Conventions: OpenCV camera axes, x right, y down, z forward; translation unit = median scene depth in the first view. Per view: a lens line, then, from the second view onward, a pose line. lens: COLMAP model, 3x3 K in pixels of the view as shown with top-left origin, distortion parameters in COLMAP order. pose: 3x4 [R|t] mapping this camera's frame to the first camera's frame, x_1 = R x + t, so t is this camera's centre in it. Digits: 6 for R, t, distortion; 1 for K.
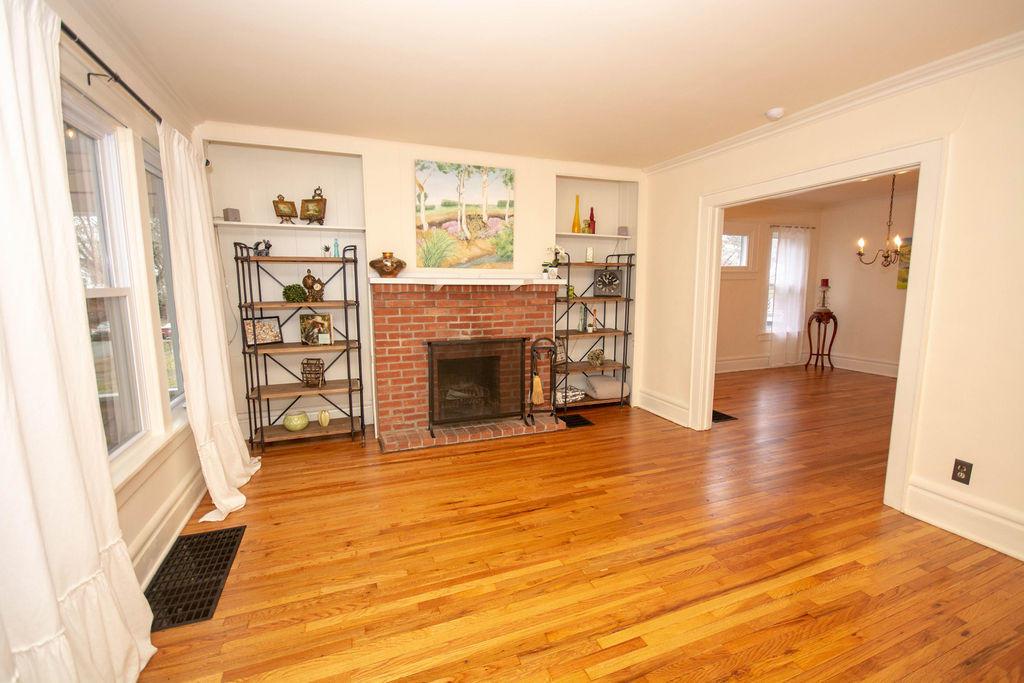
lens RADIAL K [[454.1, 0, 512.0], [0, 454.1, 341.5], [0, 0, 1]] dist [-0.020808, -0.000139]
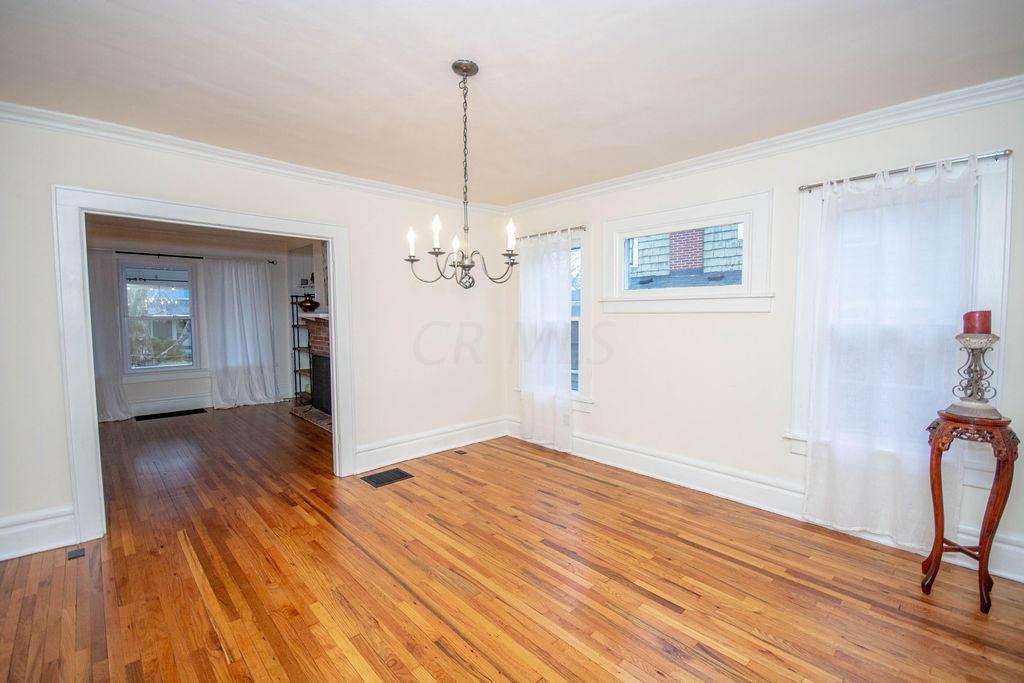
lens RADIAL K [[454.1, 0, 512.0], [0, 454.1, 341.5], [0, 0, 1]] dist [-0.020808, -0.000139]
pose [[0.359060, 0.057800, -0.931523, 2.555266], [-0.118373, 0.992841, 0.015978, -0.250789], [0.925777, 0.104530, 0.363331, 1.845552]]
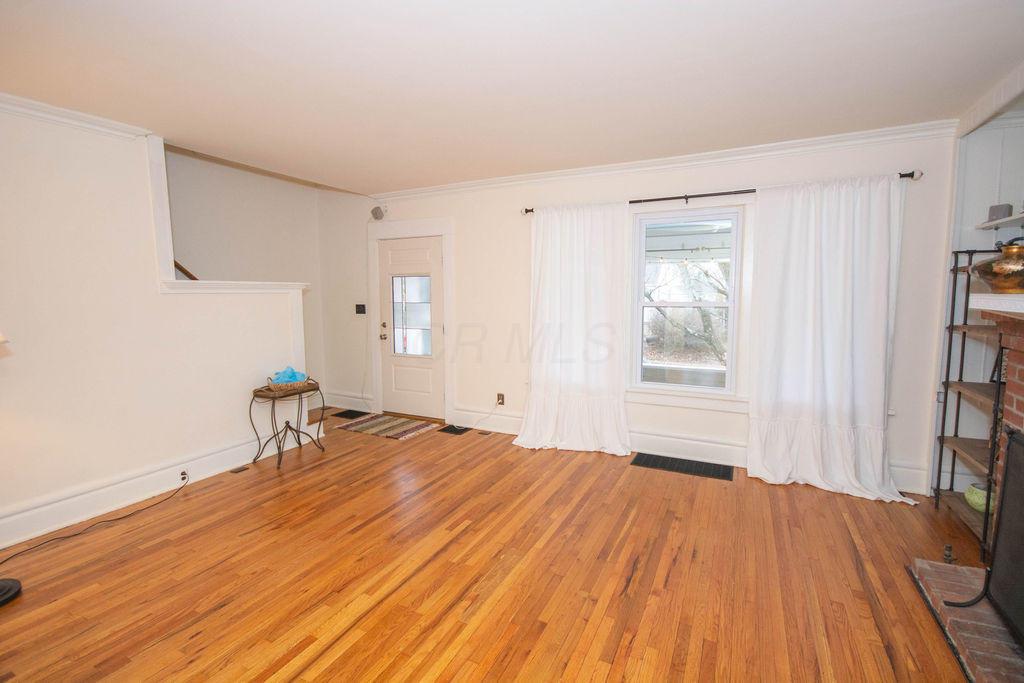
lens RADIAL K [[471.1, 0, 512.0], [0, 471.1, 341.5], [0, 0, 1]] dist [-0.002301, -0.000459]
pose [[-0.750007, 0.078756, -0.656724, 0.903033], [-0.074403, 0.976539, 0.202080, -0.261902], [0.657232, 0.200423, -0.726551, 1.727517]]
